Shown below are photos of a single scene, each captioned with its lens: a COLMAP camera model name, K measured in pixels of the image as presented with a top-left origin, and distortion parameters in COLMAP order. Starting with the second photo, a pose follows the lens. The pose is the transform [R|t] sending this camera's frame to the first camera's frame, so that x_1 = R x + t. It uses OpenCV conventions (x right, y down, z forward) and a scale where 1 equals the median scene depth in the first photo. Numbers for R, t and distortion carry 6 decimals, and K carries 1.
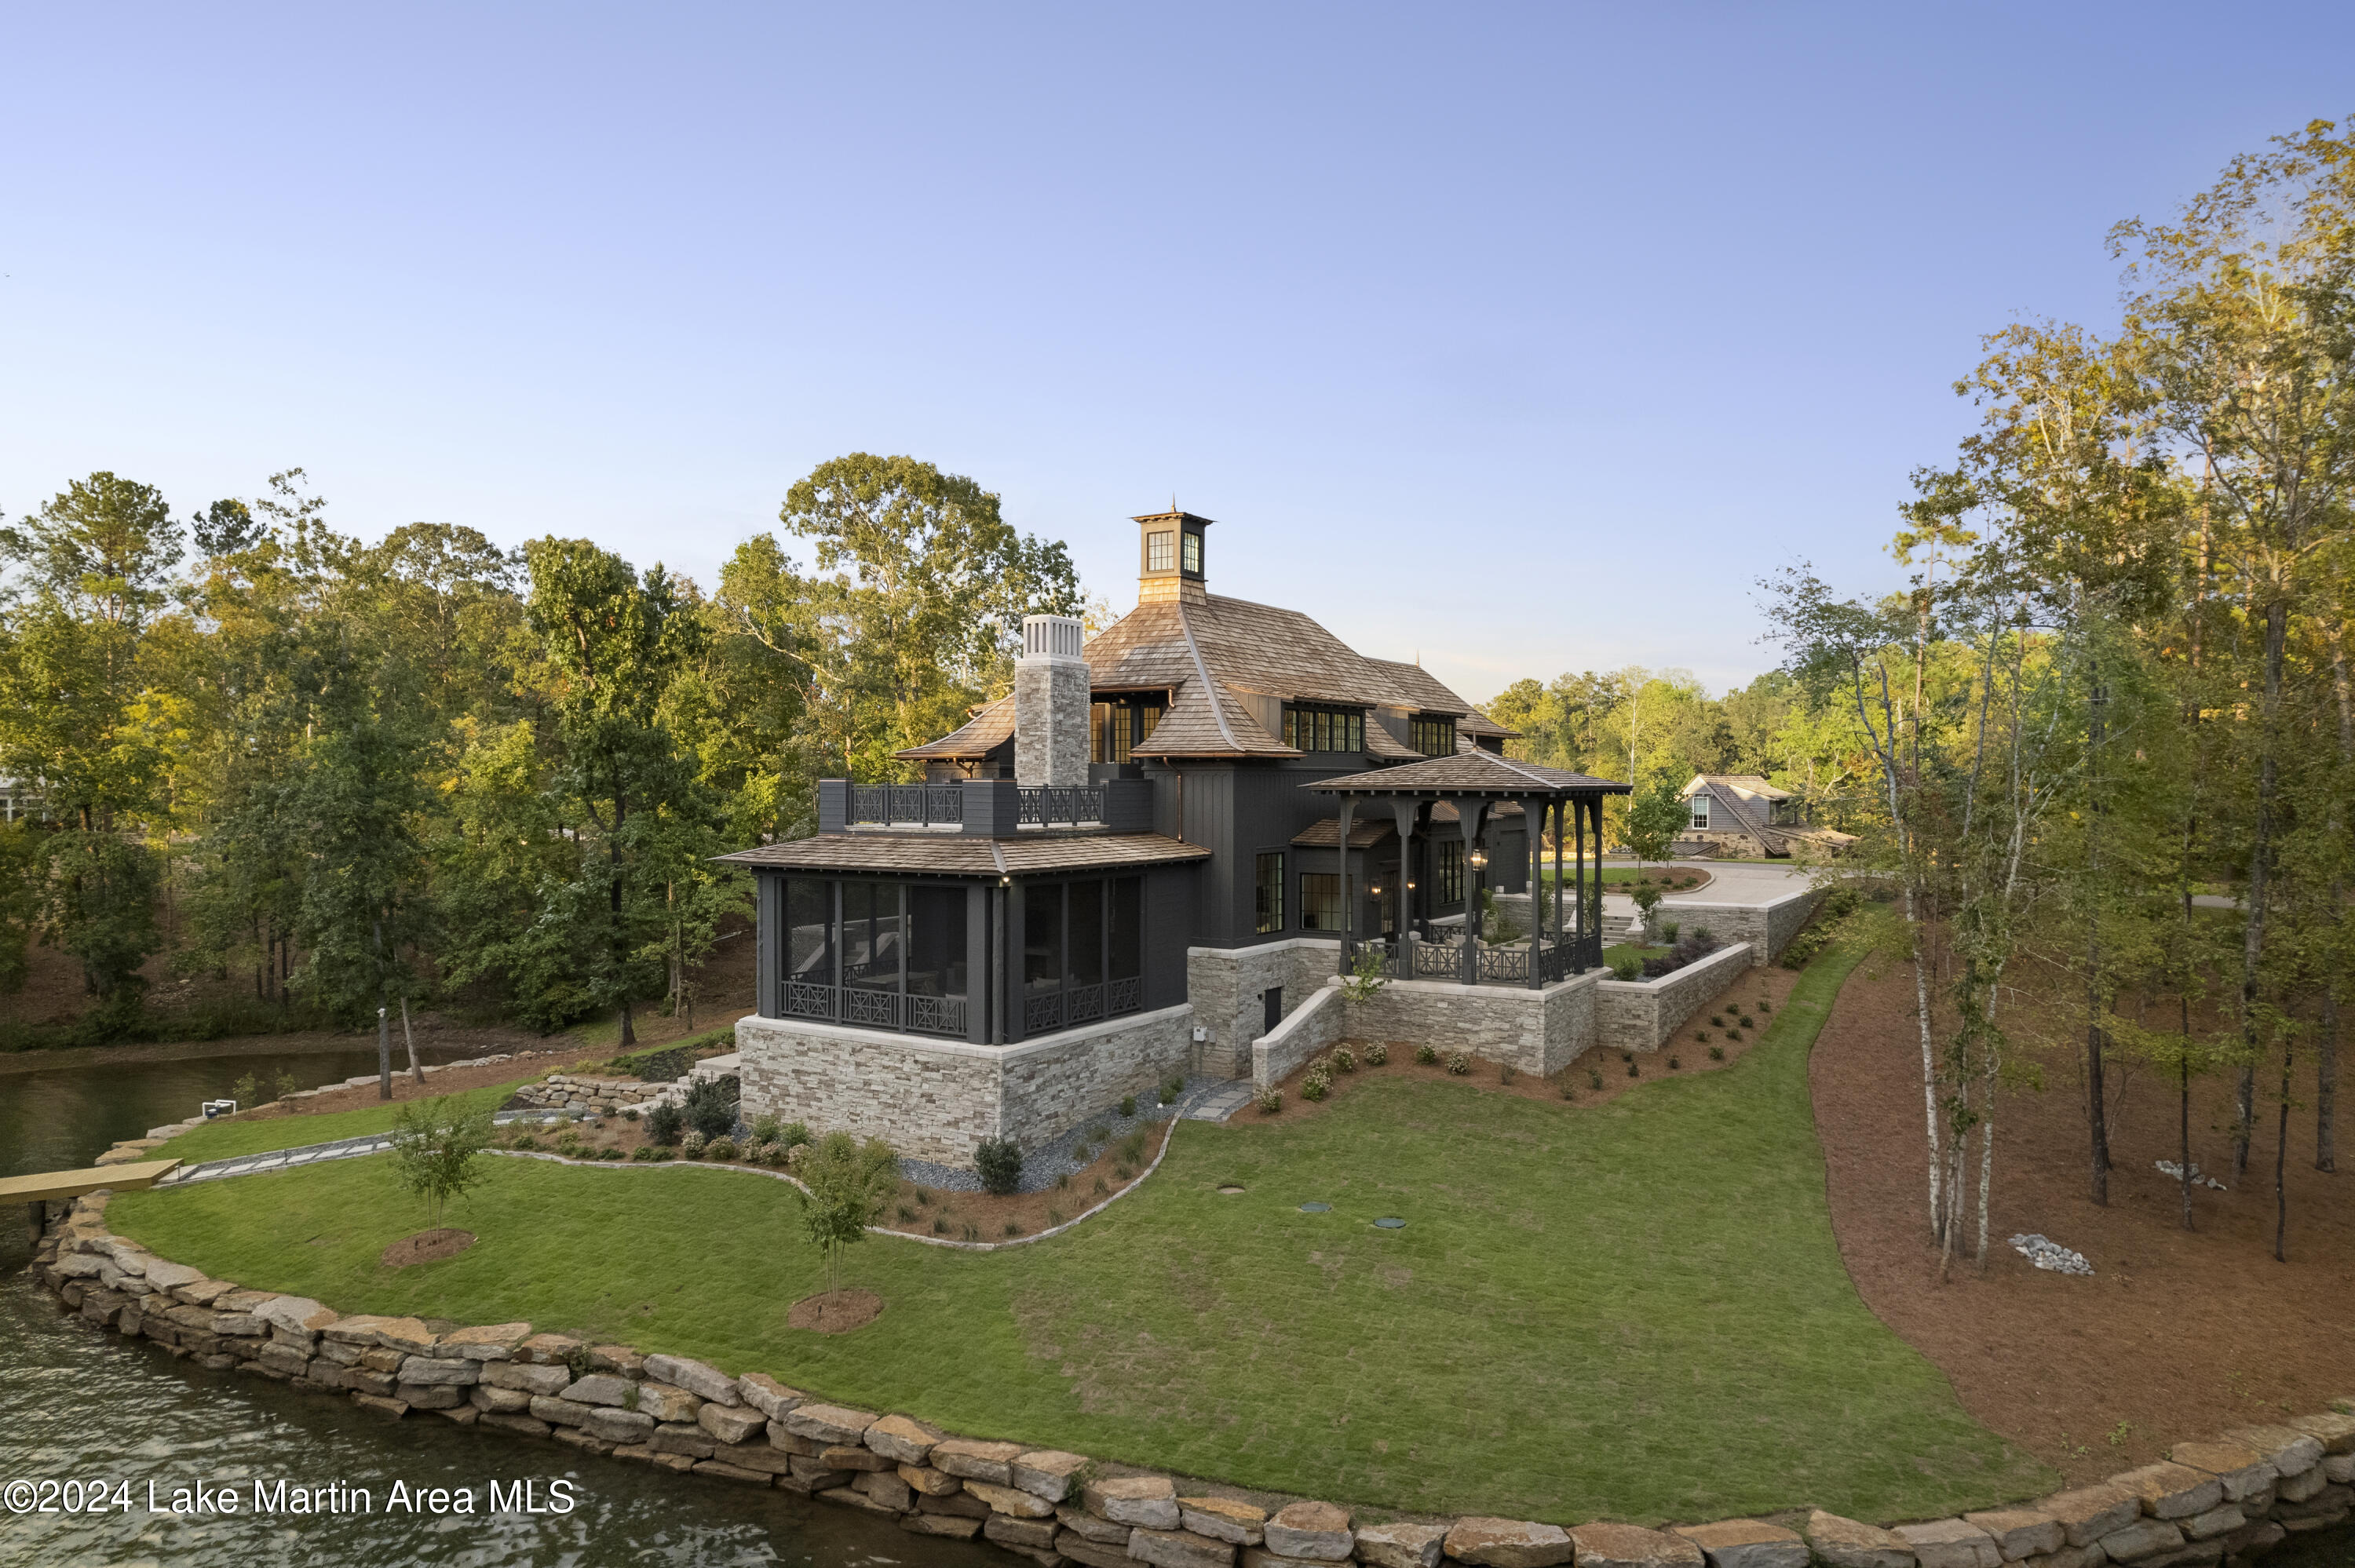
lens RADIAL K [[1512.8, 0, 1185.8], [0, 1512.8, 791.0], [0, 0, 1]] dist [-0.083840, 0.077445]
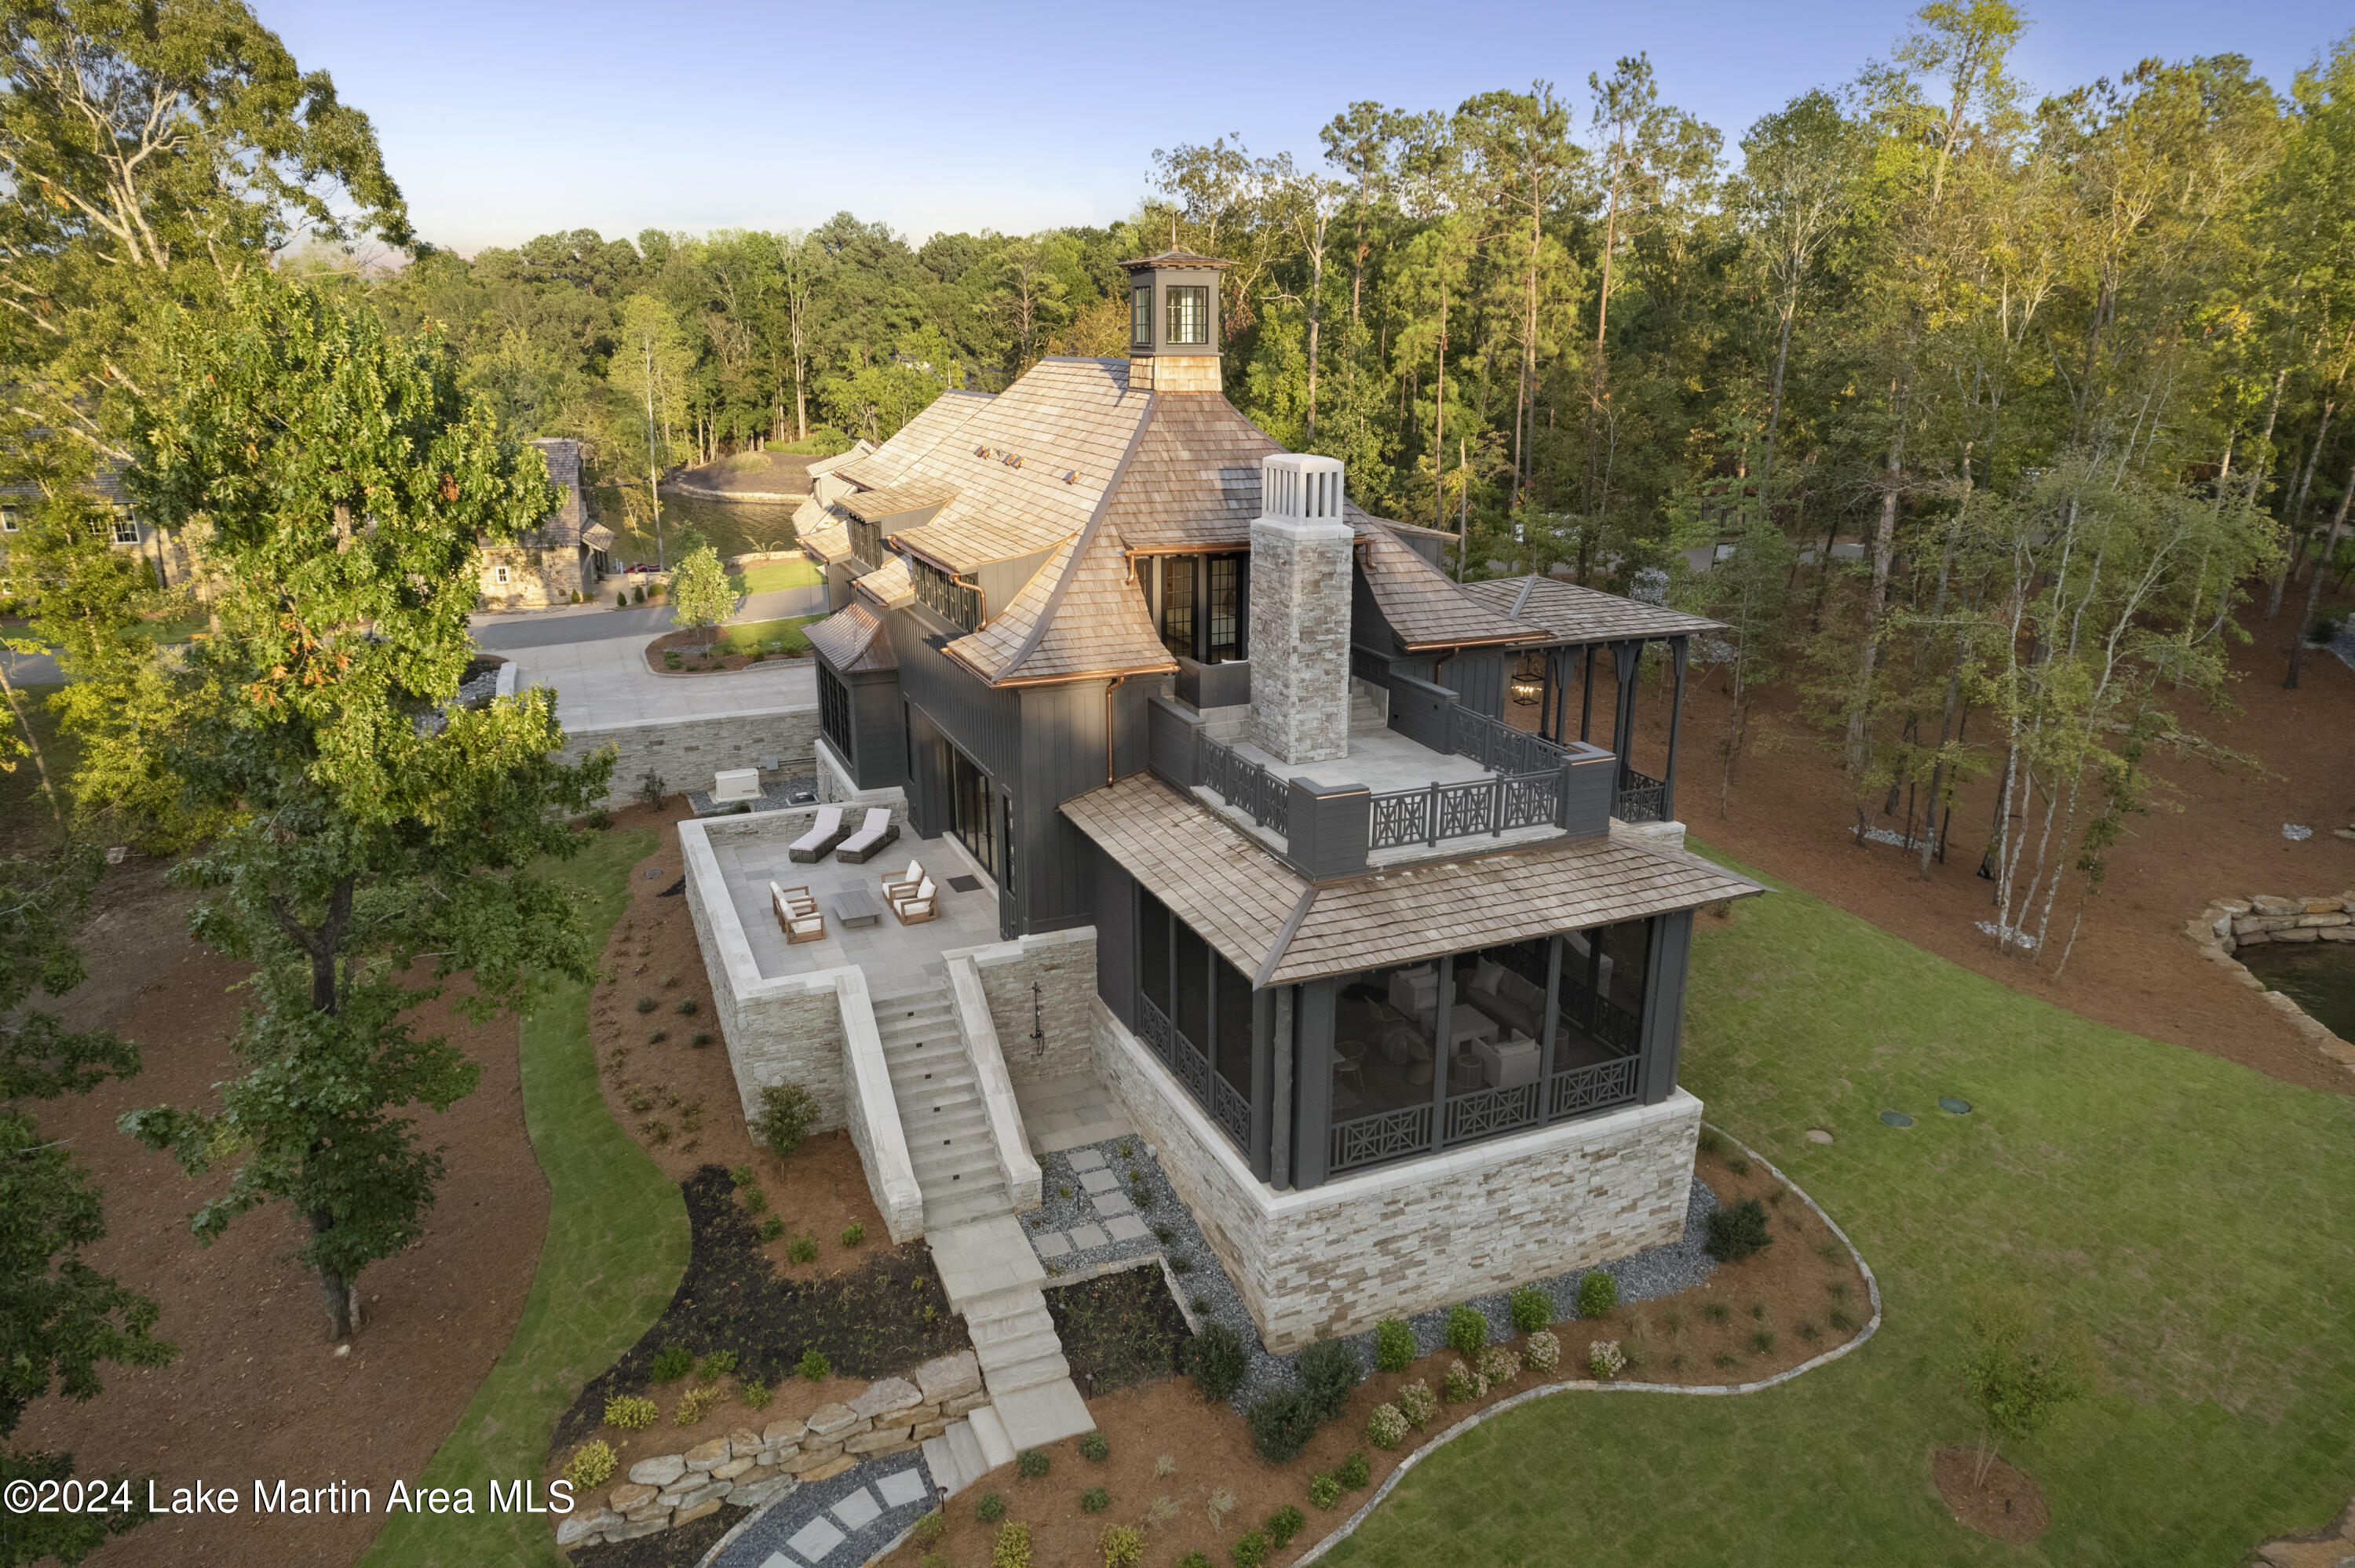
lens RADIAL K [[1512.8, 0, 1185.8], [0, 1512.8, 791.0], [0, 0, 1]] dist [-0.083840, 0.077445]
pose [[0.570364, -0.242865, 0.784666, -0.781401], [0.004320, 0.956162, 0.292805, -0.195073], [-0.821380, -0.163616, 0.546410, 0.752535]]
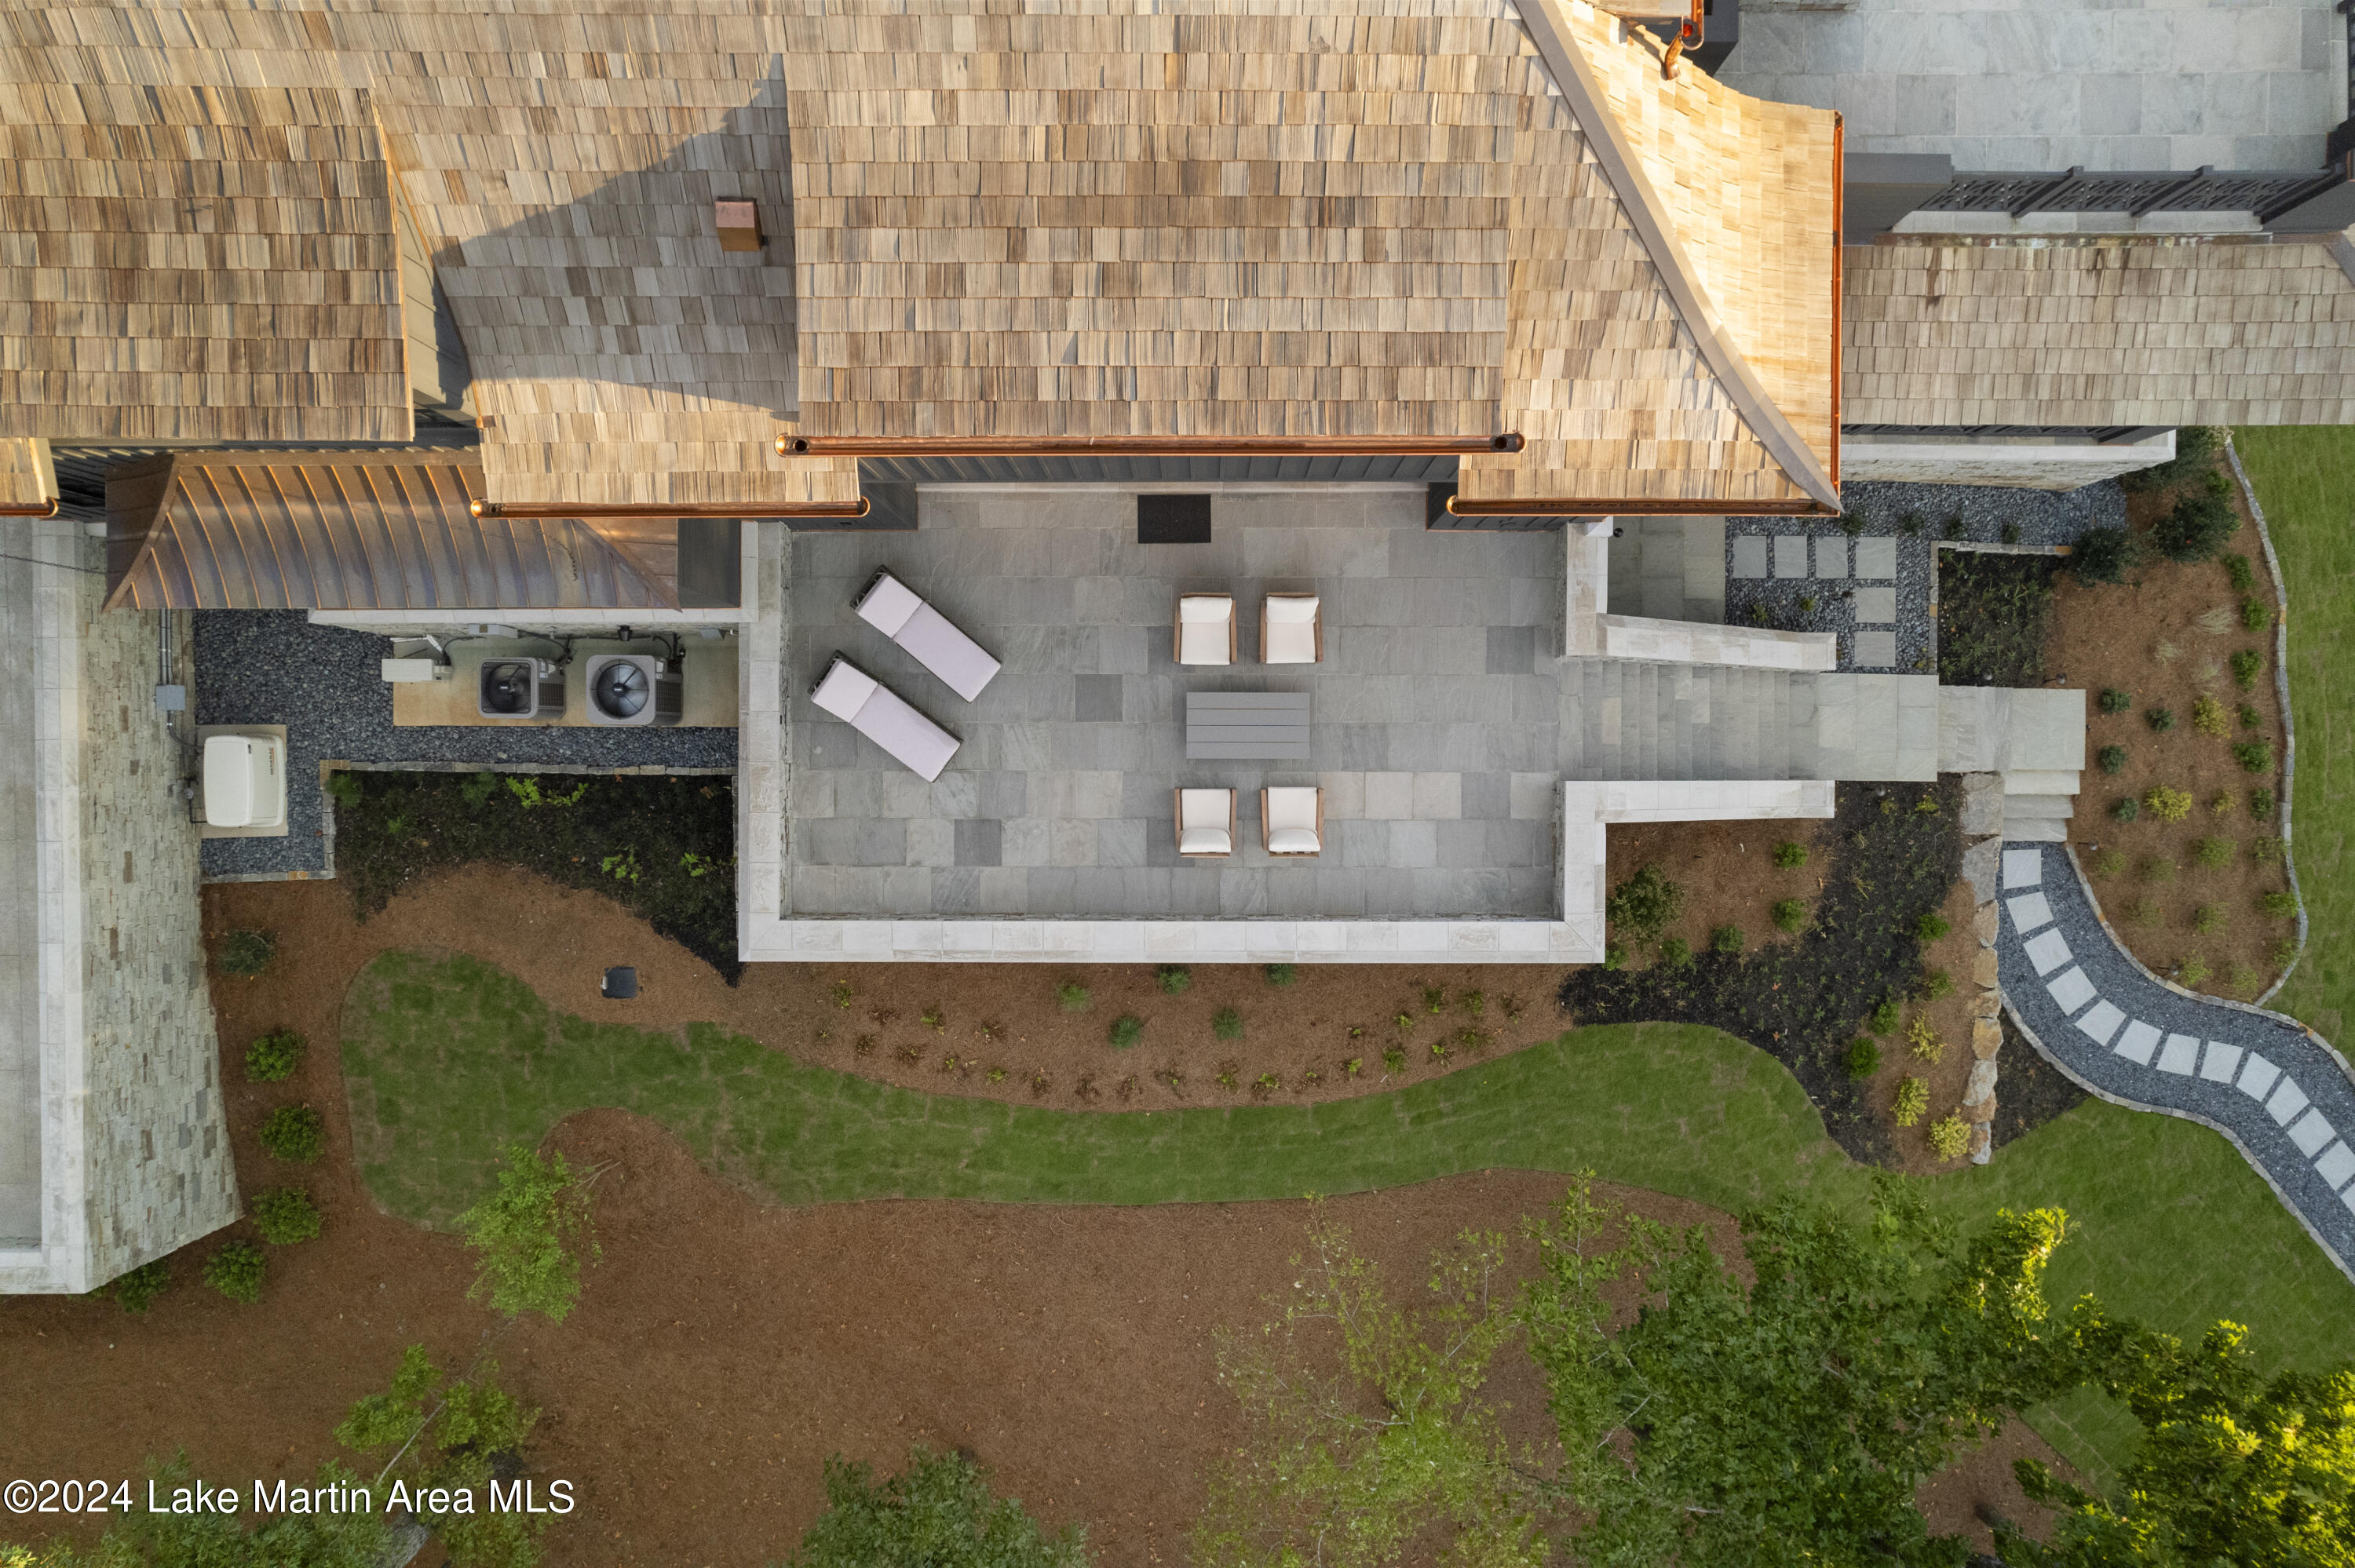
lens RADIAL K [[1512.8, 0, 1185.8], [0, 1512.8, 791.0], [0, 0, 1]] dist [-0.083840, 0.077445]
pose [[-0.529710, -0.848090, -0.012320, -0.211960], [0.010950, -0.021361, 0.999712, -0.405383], [-0.848108, 0.529422, 0.020601, 1.409443]]
